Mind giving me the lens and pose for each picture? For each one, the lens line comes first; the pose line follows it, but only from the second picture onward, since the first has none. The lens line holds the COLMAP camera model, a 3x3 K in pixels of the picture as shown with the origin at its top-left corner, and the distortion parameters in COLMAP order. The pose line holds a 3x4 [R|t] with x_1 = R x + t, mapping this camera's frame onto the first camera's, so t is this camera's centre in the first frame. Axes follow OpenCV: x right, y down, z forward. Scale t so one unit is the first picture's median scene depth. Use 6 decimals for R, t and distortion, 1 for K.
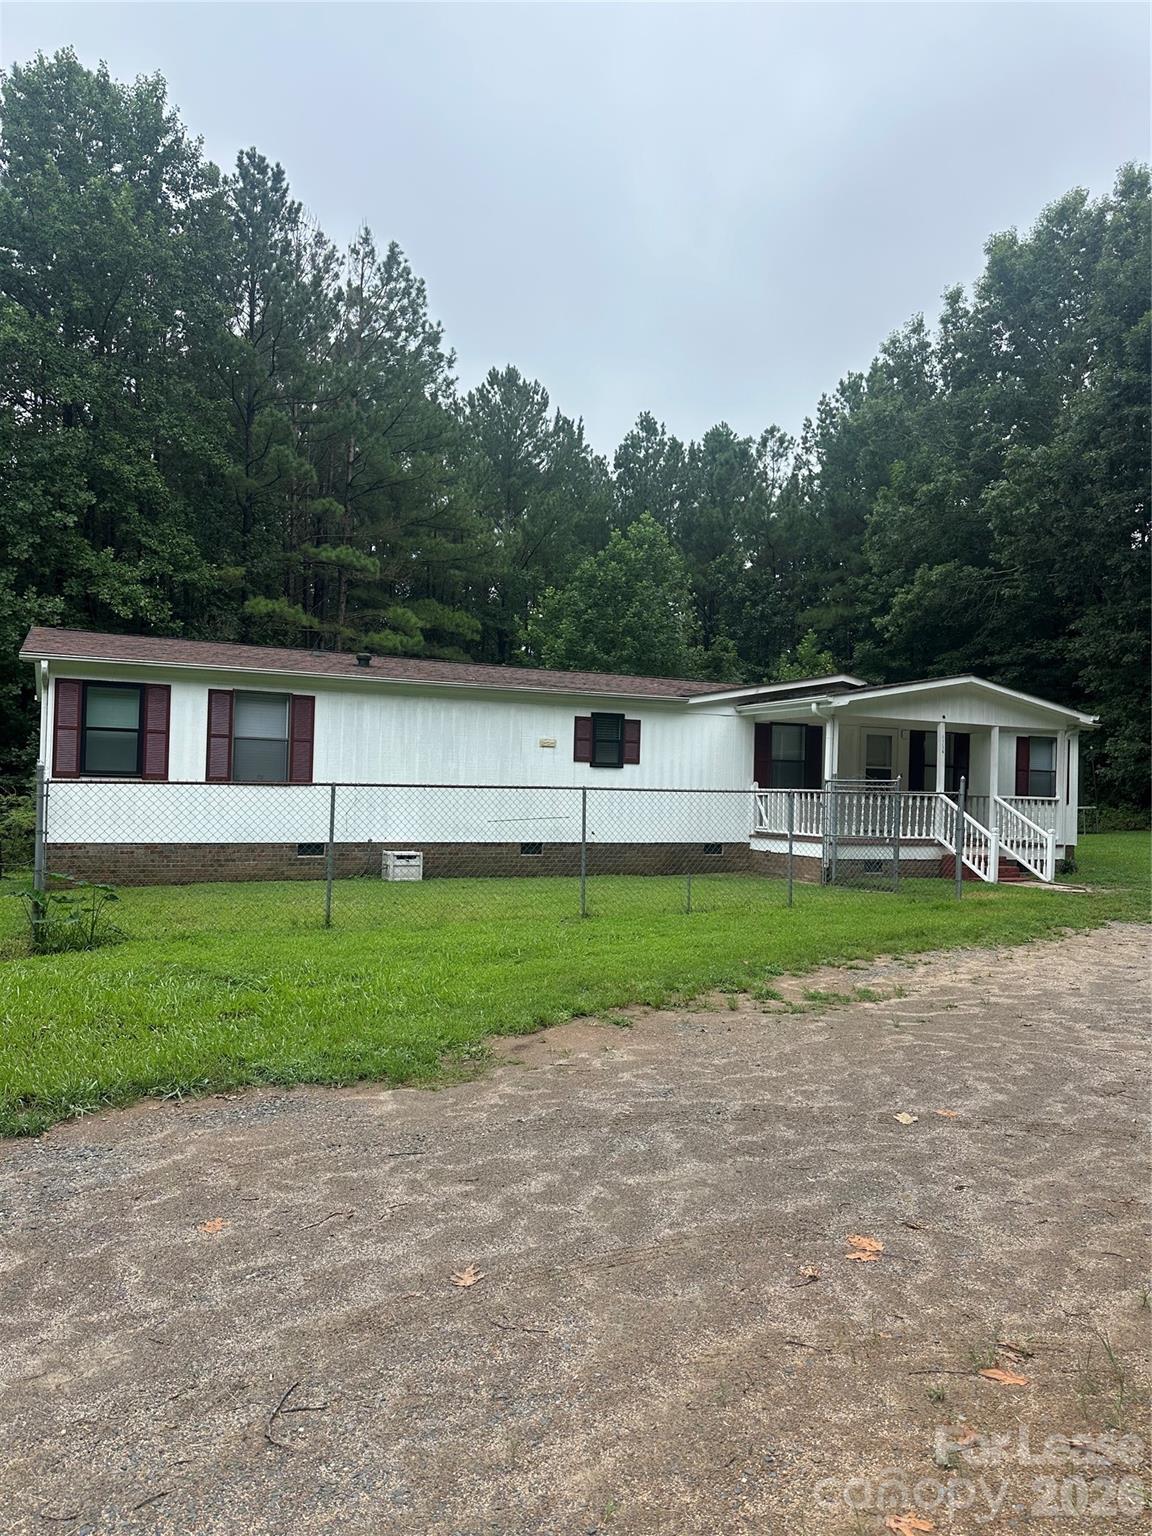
lens RADIAL K [[1091.3, 0, 576.0], [0, 1091.3, 768.0], [0, 0, 1]] dist [0.090130, -0.000081]
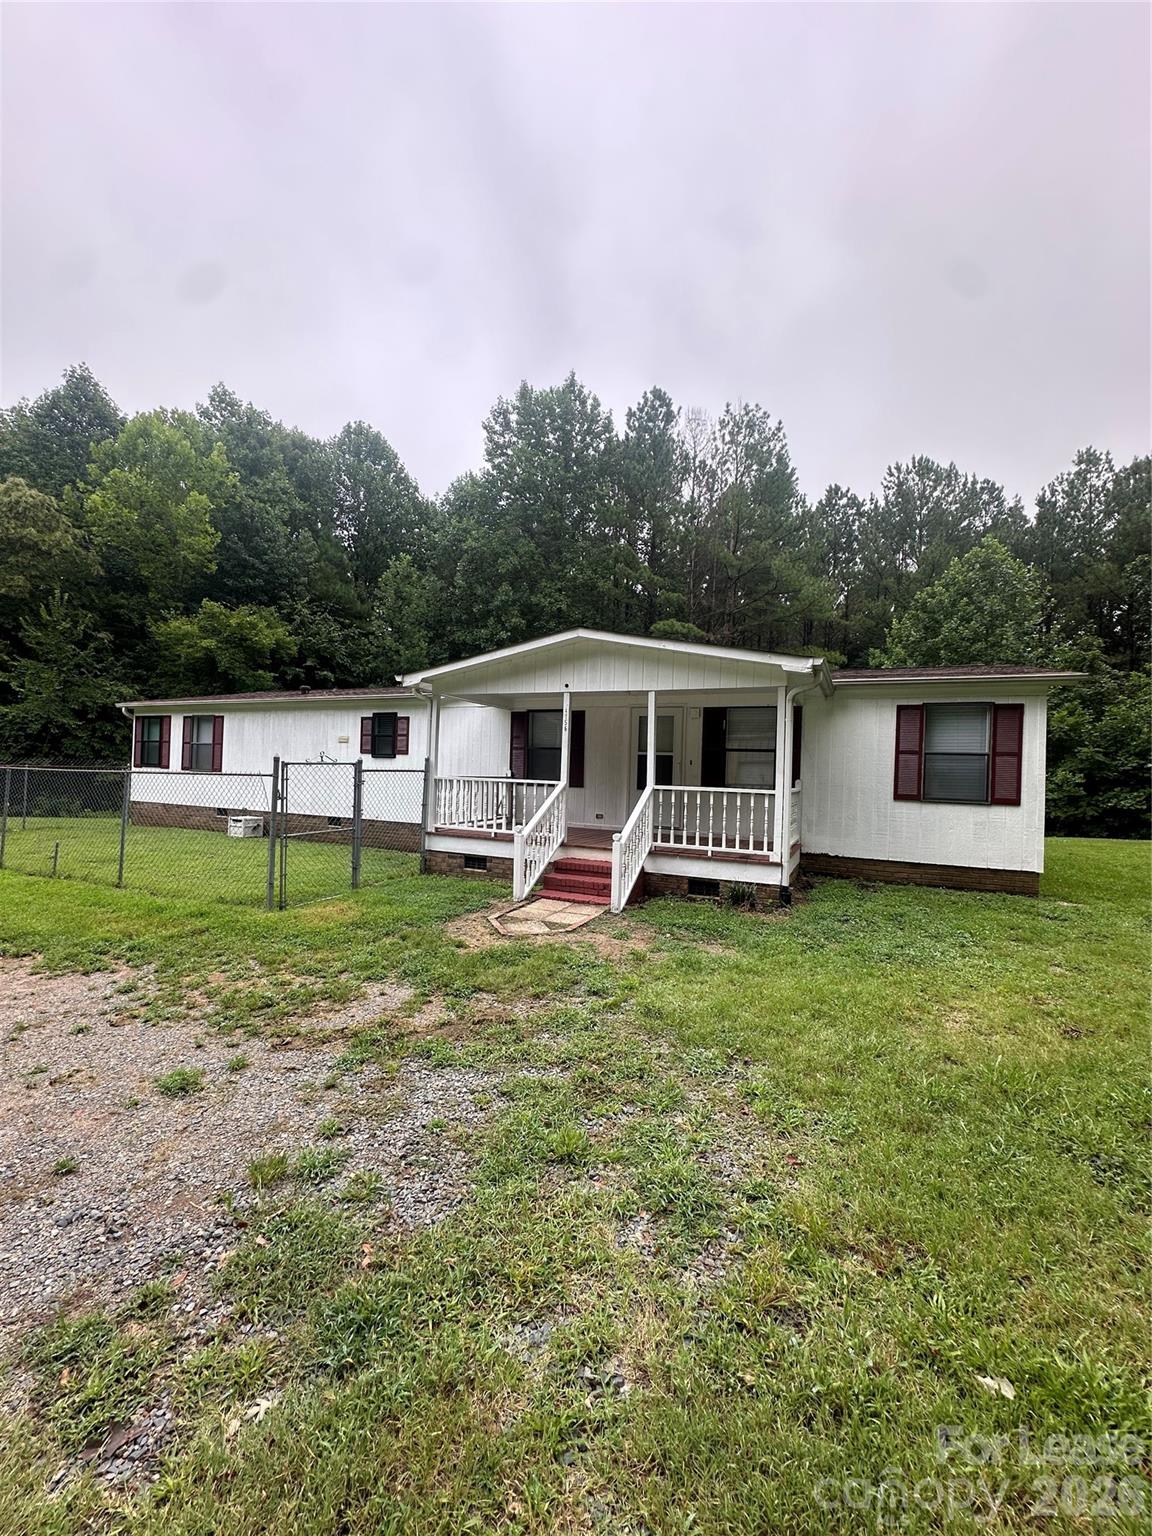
lens RADIAL K [[612.1, 0, 576.0], [0, 612.1, 768.0], [0, 0, 1]] dist [-0.001560, -0.000126]
pose [[0.653876, -0.009834, -0.756537, 0.685769], [0.004457, 0.999948, -0.009146, 0.018239], [0.756588, 0.002608, 0.653886, 0.727844]]
